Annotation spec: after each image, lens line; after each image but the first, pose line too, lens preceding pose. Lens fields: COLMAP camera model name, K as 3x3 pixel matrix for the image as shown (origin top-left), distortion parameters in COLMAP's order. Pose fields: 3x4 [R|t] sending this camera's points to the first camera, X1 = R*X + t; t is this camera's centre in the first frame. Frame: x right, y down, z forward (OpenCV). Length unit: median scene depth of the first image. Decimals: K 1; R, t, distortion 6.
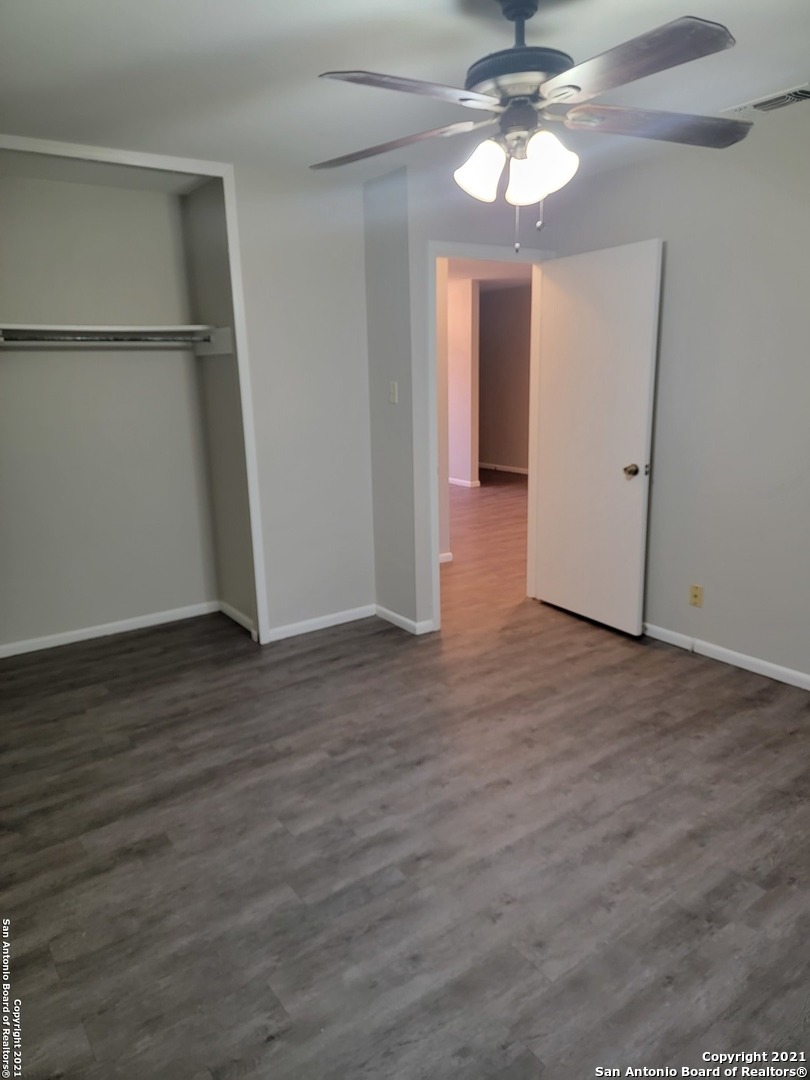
lens RADIAL K [[746.2, 0, 394.8], [0, 746.2, 536.6], [0, 0, 1]] dist [0.096497, -0.083976]
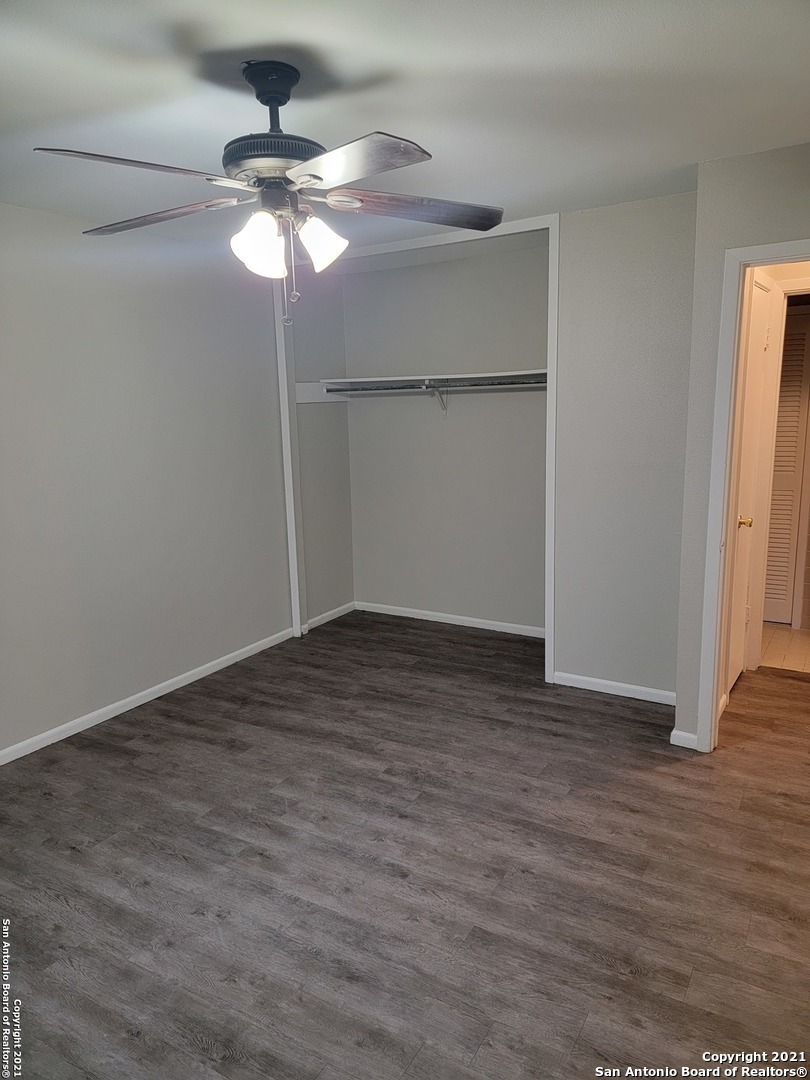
lens RADIAL K [[746.2, 0, 394.8], [0, 746.2, 536.6], [0, 0, 1]] dist [0.096497, -0.083976]
pose [[0.392169, 0.183088, -0.901489, 0.911530], [-0.190499, 0.974913, 0.115128, -0.182845], [0.899952, 0.126583, 0.417209, 0.557334]]
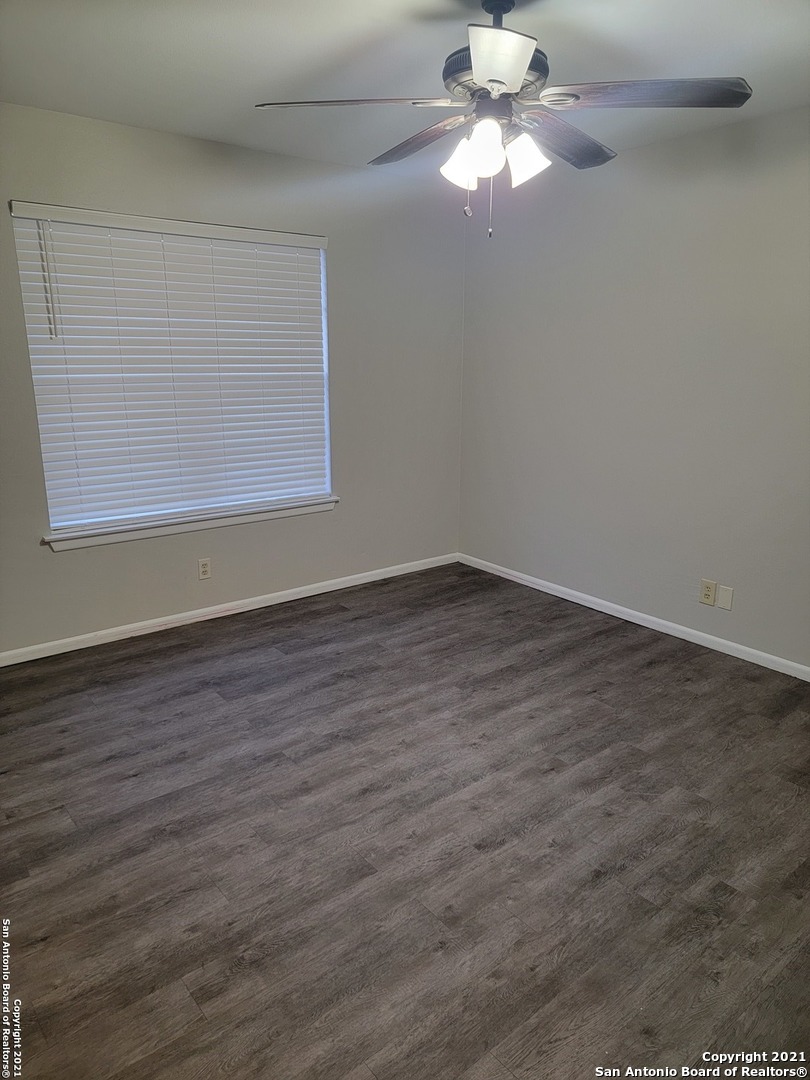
lens RADIAL K [[717.6, 0, 392.6], [0, 717.6, 543.1], [0, 0, 1]] dist [0.069572, -0.055328]
pose [[-0.998096, 0.037730, -0.048801, 0.275091], [0.009995, 0.879592, 0.475624, -0.357995], [0.060870, 0.474231, -0.878294, 1.557293]]
